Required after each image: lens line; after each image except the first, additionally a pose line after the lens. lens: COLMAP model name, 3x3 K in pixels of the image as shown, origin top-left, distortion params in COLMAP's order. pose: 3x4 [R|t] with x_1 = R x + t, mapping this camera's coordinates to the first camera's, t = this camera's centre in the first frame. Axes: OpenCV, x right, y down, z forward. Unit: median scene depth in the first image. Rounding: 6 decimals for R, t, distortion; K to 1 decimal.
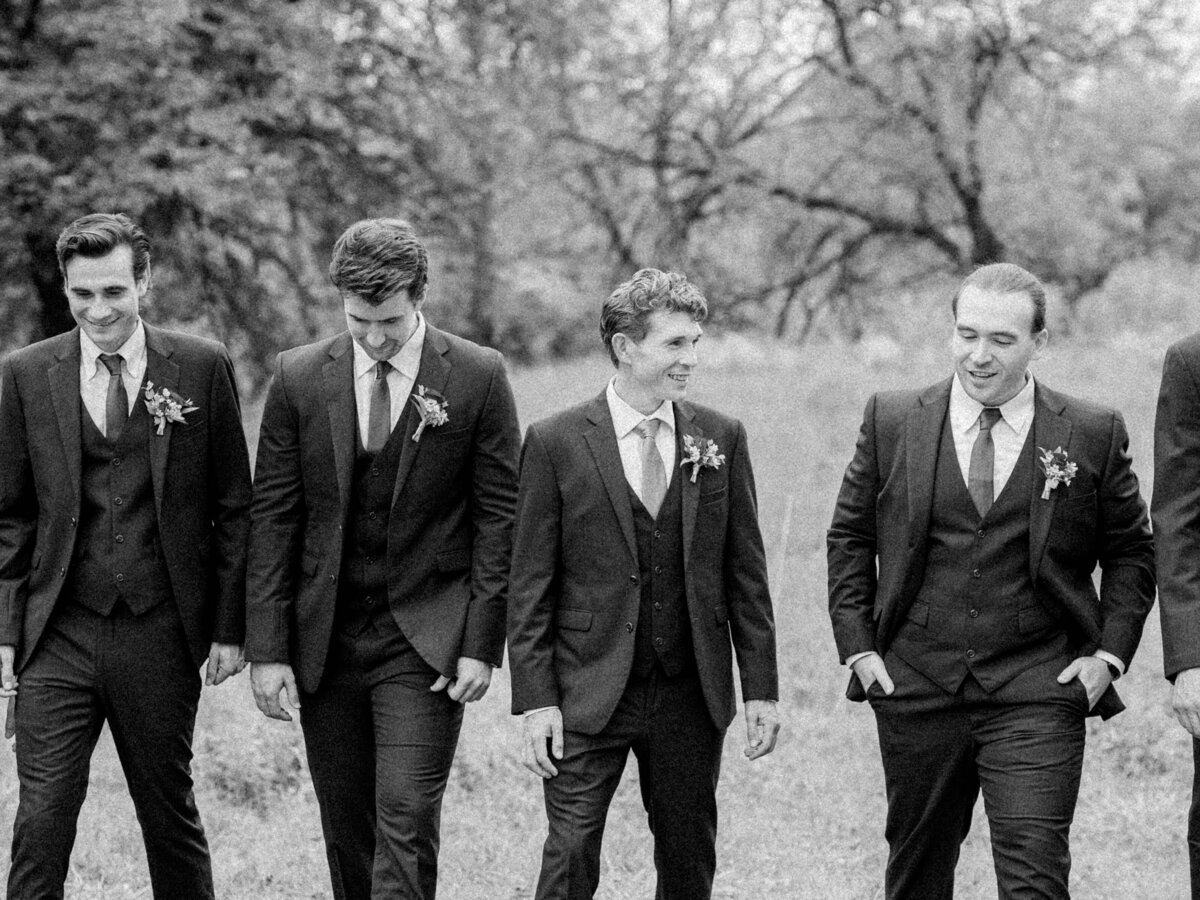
lens RADIAL K [[1994.3, 0, 522.9], [0, 1994.3, 450.8], [0, 0, 1]] dist [0.035066, -0.024866]
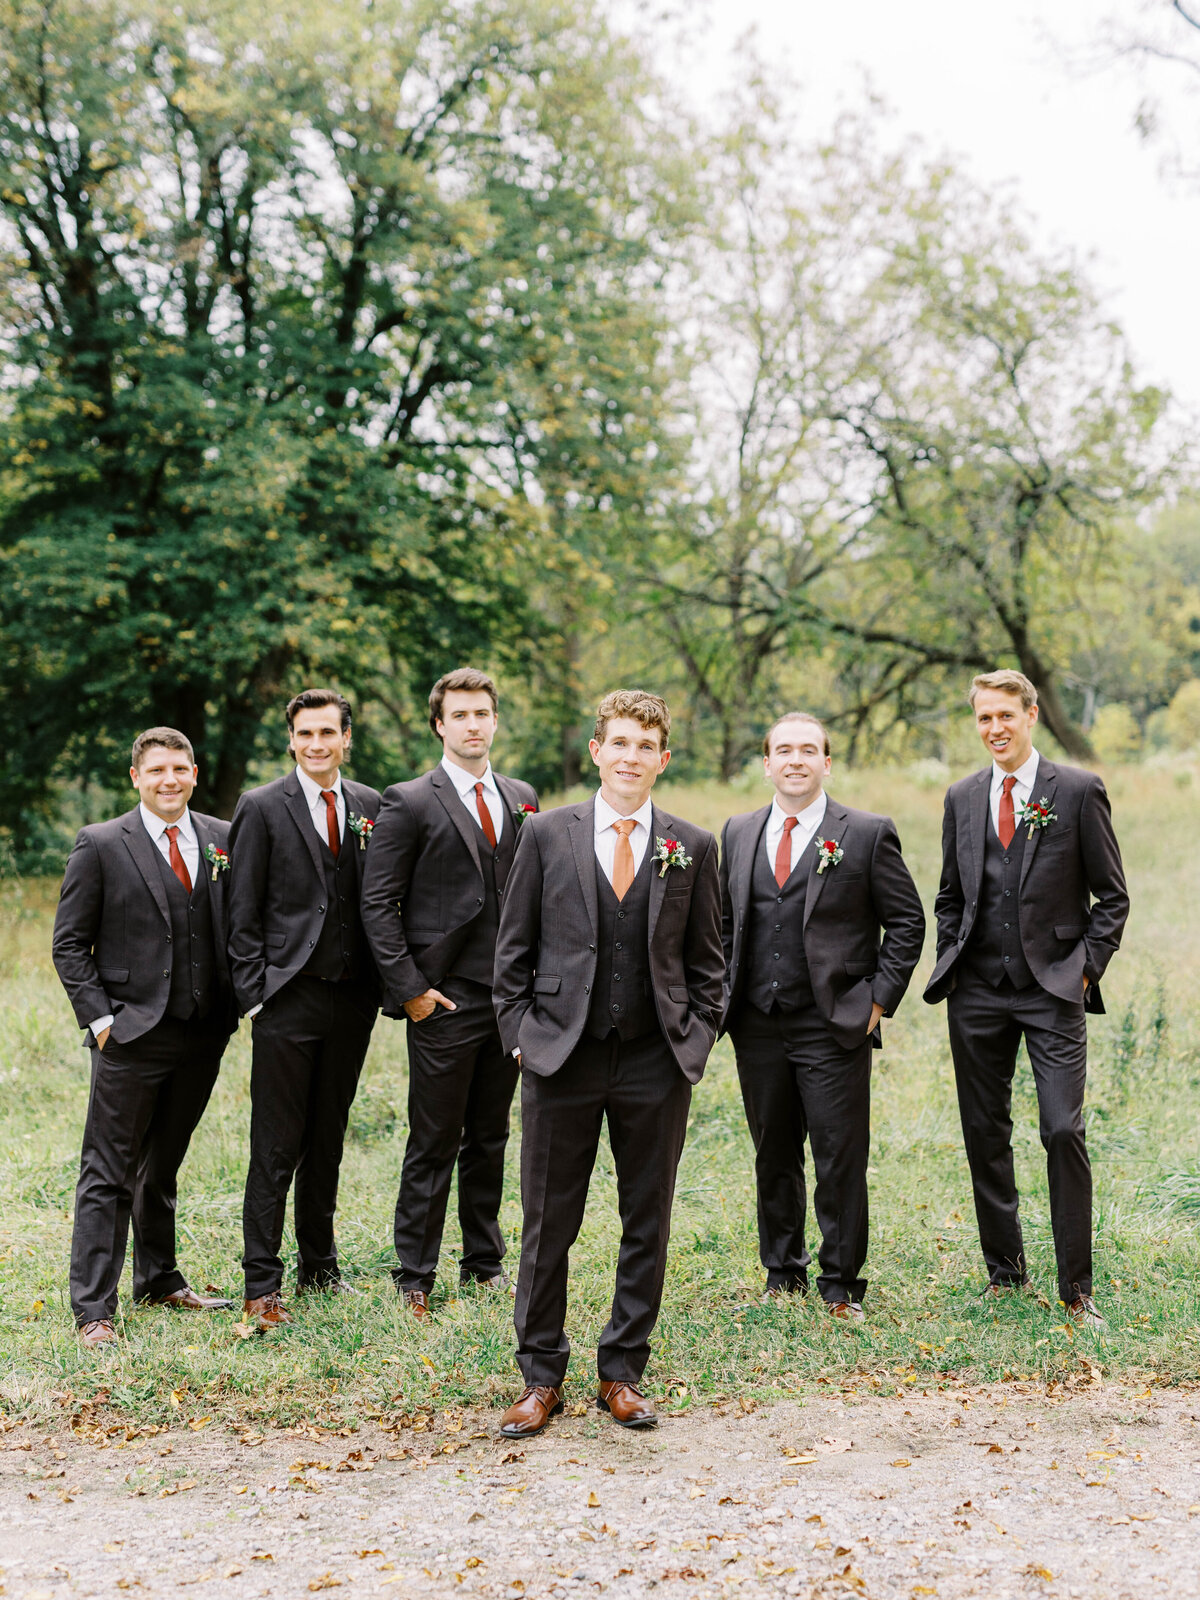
lens RADIAL K [[2659.1, 0, 600.0], [0, 2659.1, 800.0], [0, 0, 1]] dist [0.035066, -0.024866]
pose [[0.998594, -0.020048, -0.049074, 0.067654], [0.018127, 0.999064, -0.039270, 0.017677], [0.049815, 0.038325, 0.998023, -0.440936]]
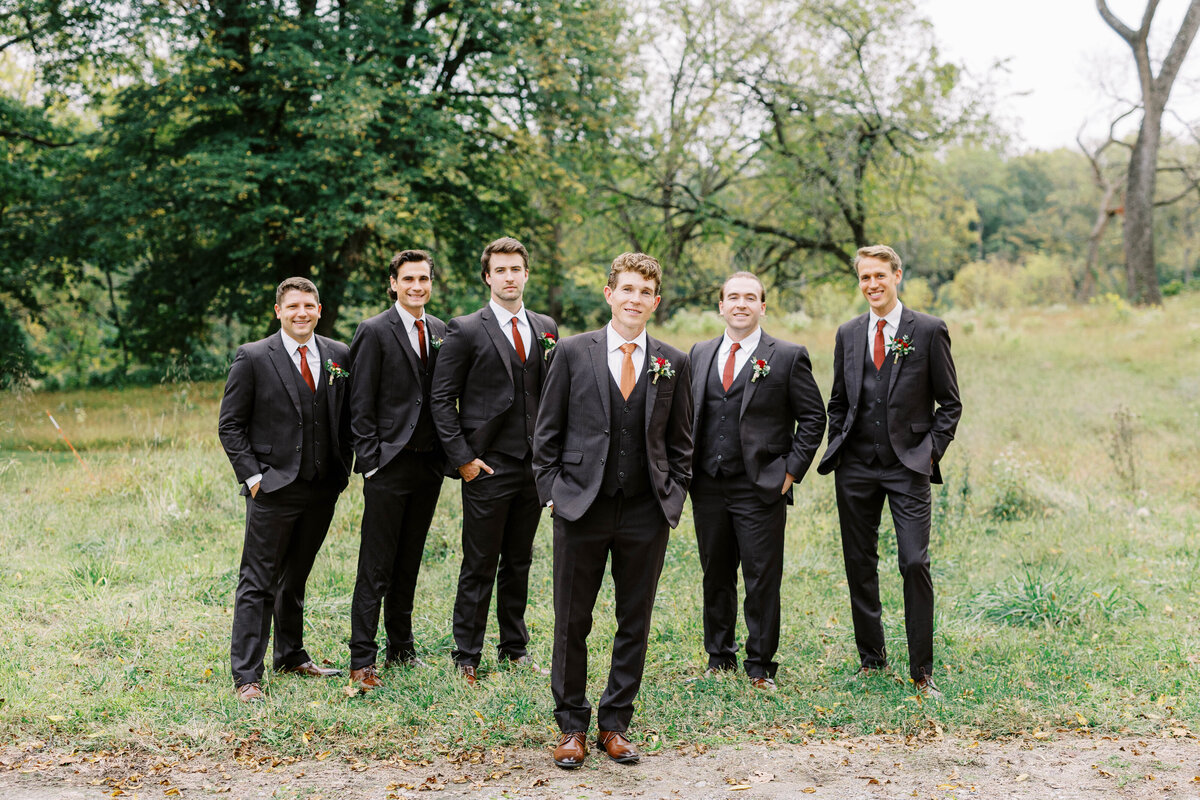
lens RADIAL K [[1756.3, 0, 582.9], [0, 1756.3, 401.3], [0, 0, 1]] dist [0.037494, 0.071923]
pose [[0.999266, -0.002856, -0.038198, 0.057037], [0.002734, 0.999991, -0.003240, 0.018587], [0.038207, 0.003133, 0.999265, -0.421427]]
